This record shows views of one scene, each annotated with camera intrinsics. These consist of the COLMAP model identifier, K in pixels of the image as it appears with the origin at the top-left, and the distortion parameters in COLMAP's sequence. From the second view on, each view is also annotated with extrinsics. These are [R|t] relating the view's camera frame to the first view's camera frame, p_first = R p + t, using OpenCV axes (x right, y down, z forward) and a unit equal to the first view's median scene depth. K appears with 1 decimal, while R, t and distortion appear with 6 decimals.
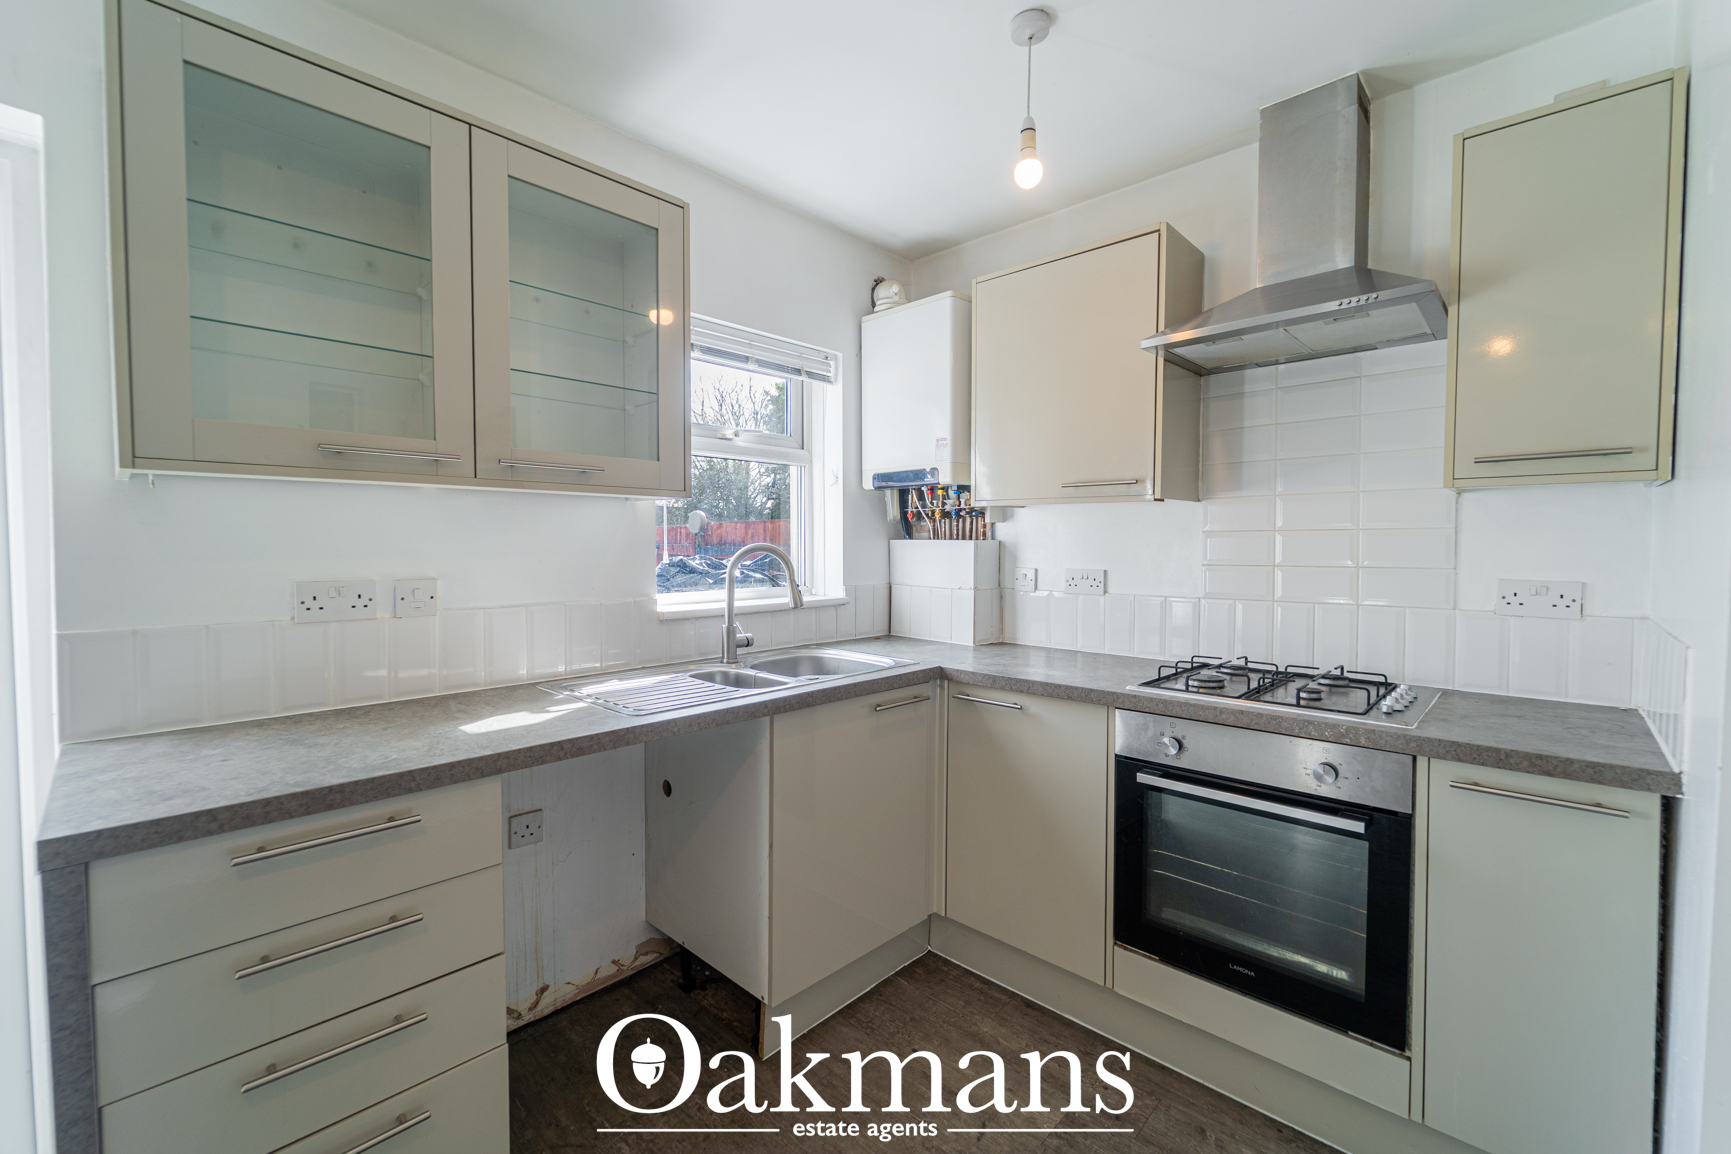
lens RADIAL K [[717.9, 0, 864.7], [0, 717.9, 565.6], [0, 0, 1]] dist [-0.001222, -0.000549]
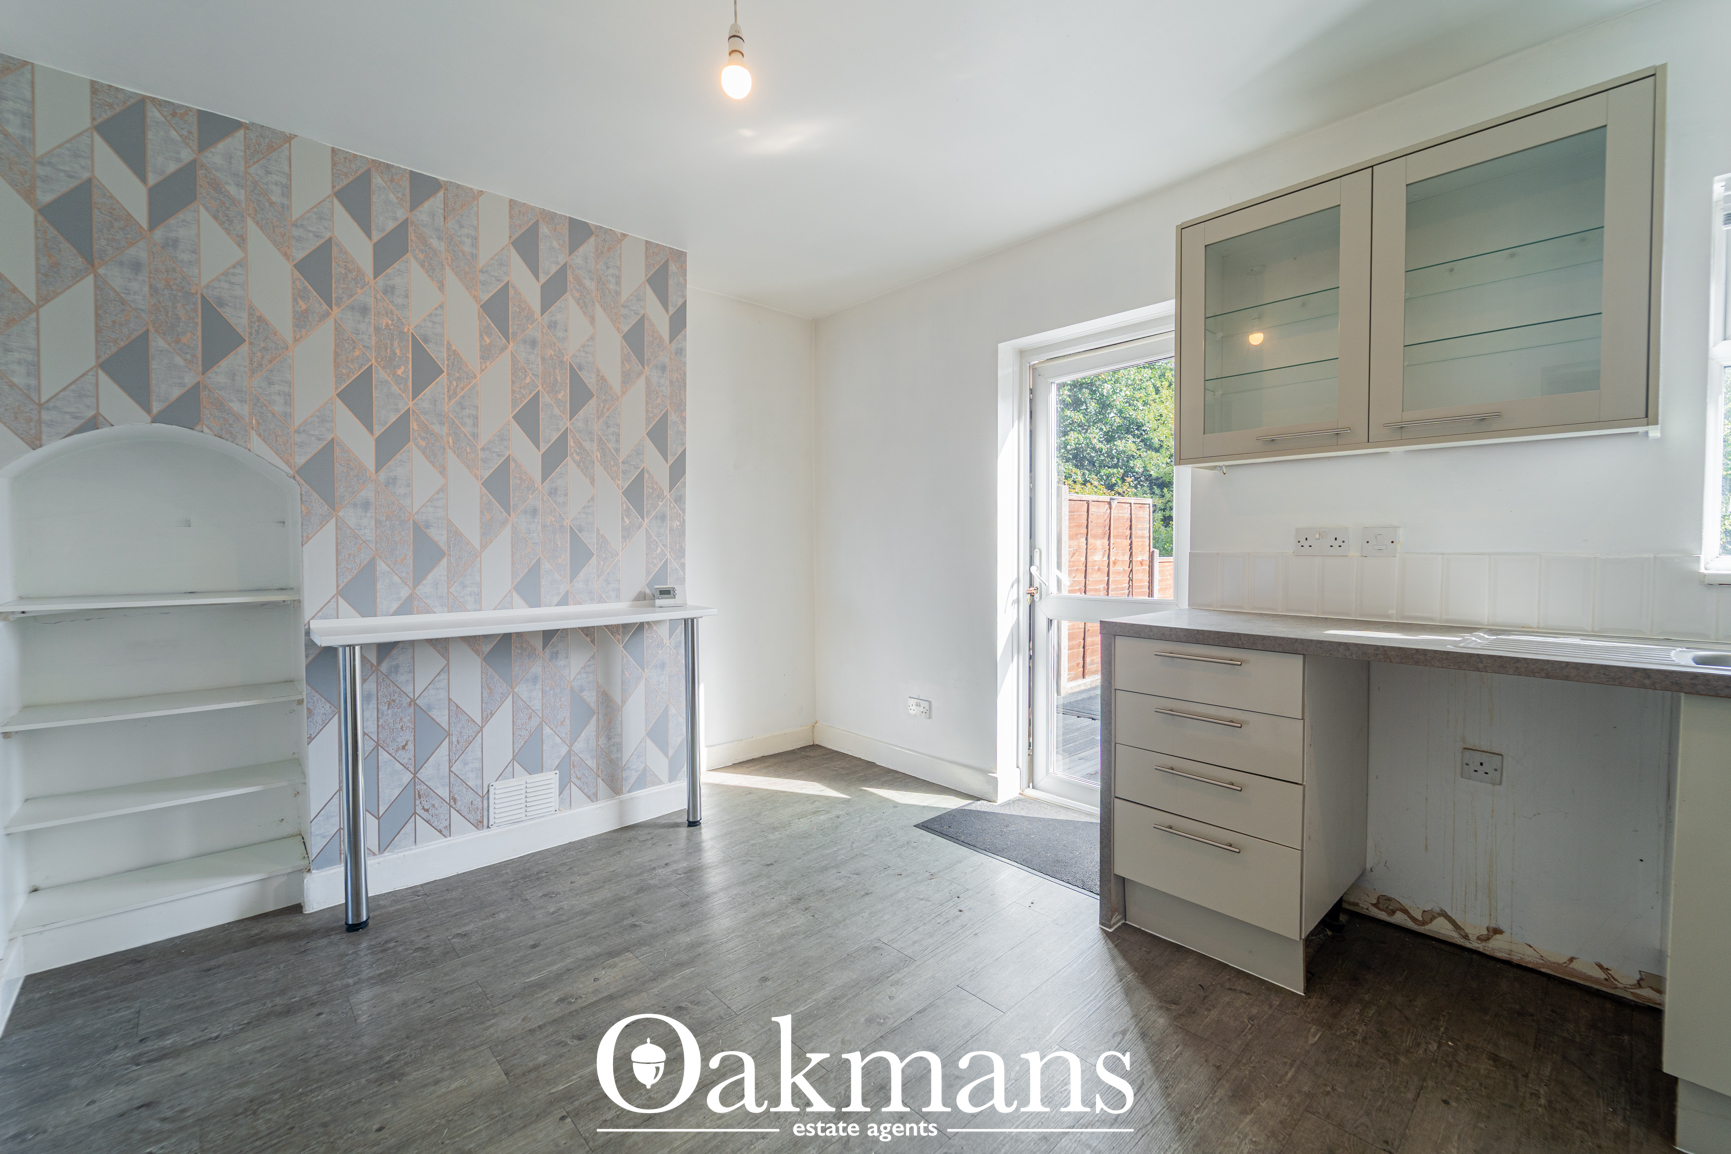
lens RADIAL K [[717.9, 0, 864.7], [0, 717.9, 565.6], [0, 0, 1]] dist [-0.001222, -0.000549]
pose [[-0.077069, 0.029656, -0.996585, 0.545109], [-0.027806, 0.999105, 0.031881, 0.054736], [0.996638, 0.030168, -0.076175, 0.143257]]
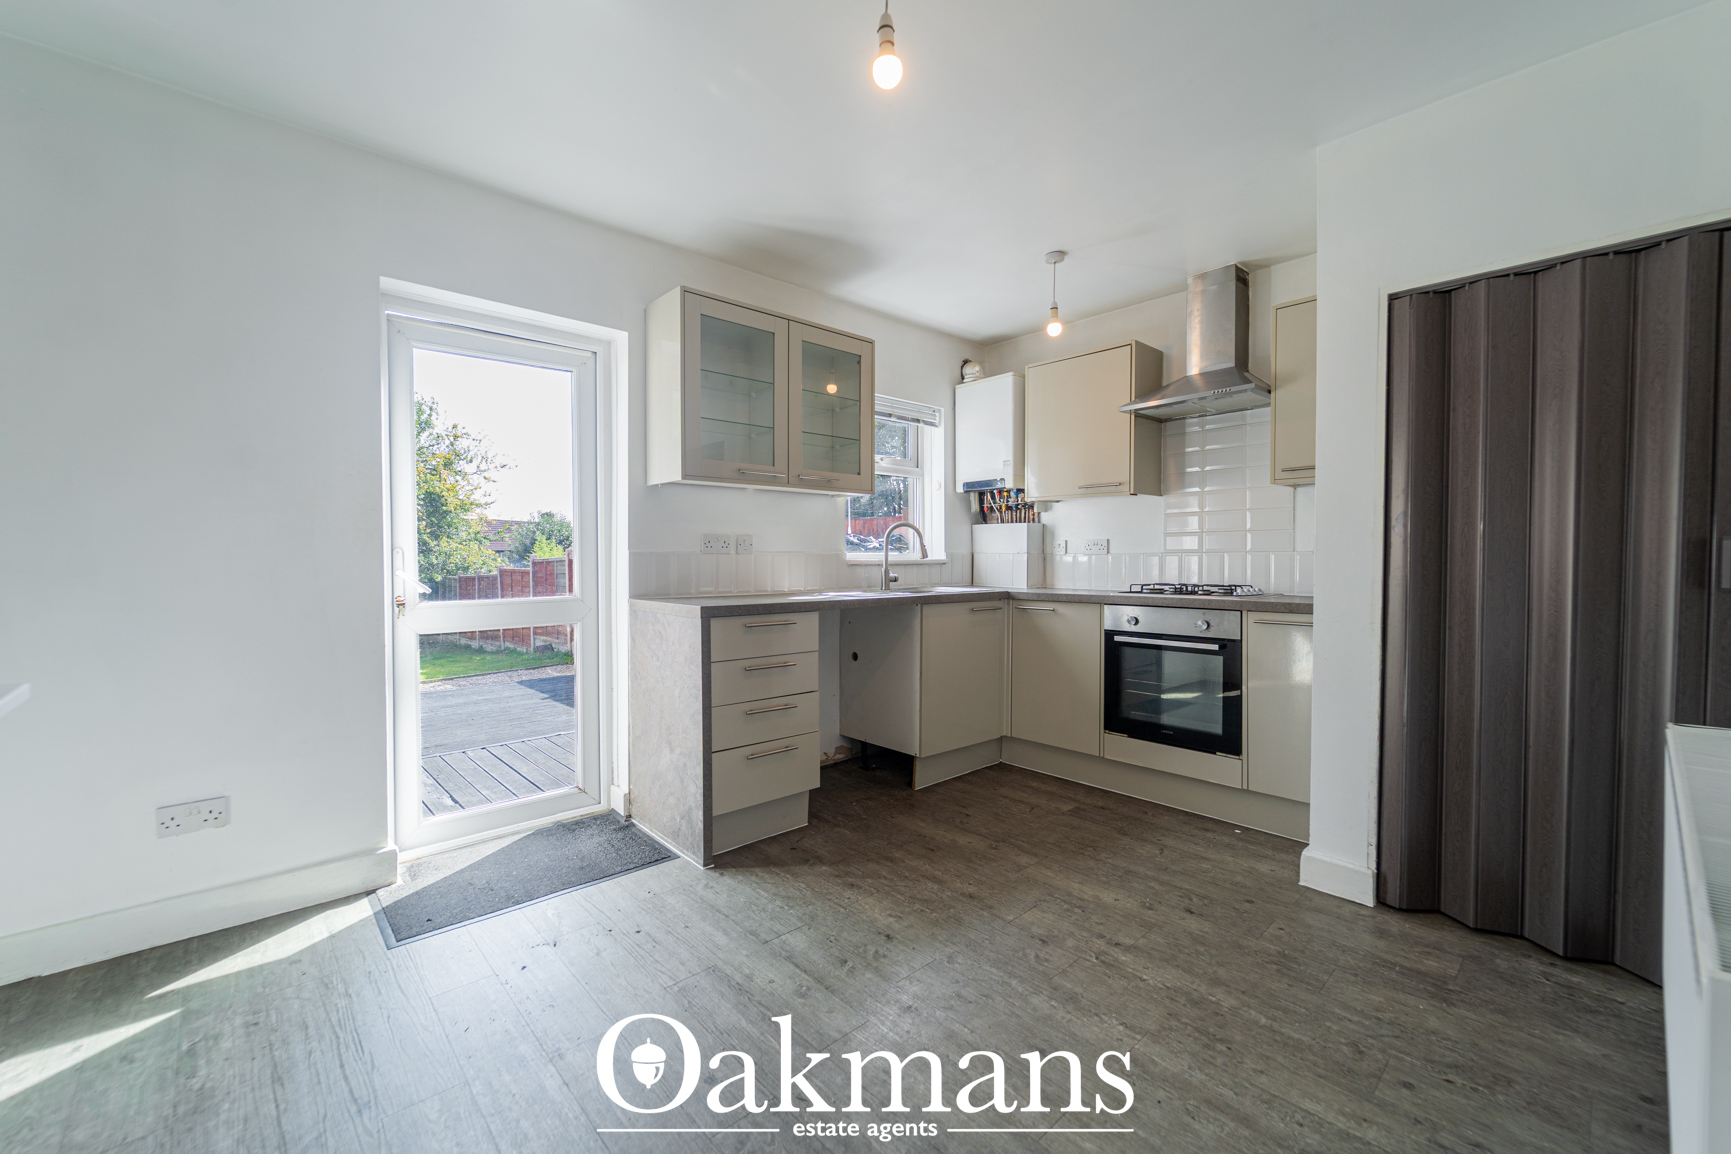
lens RADIAL K [[697.0, 0, 863.5], [0, 697.0, 569.2], [0, 0, 1]] dist [0.003524, -0.002592]
pose [[0.996881, -0.001309, -0.078908, -0.107264], [0.000230, 0.999906, -0.013687, 0.107187], [0.078918, 0.013626, 0.996788, -0.700199]]
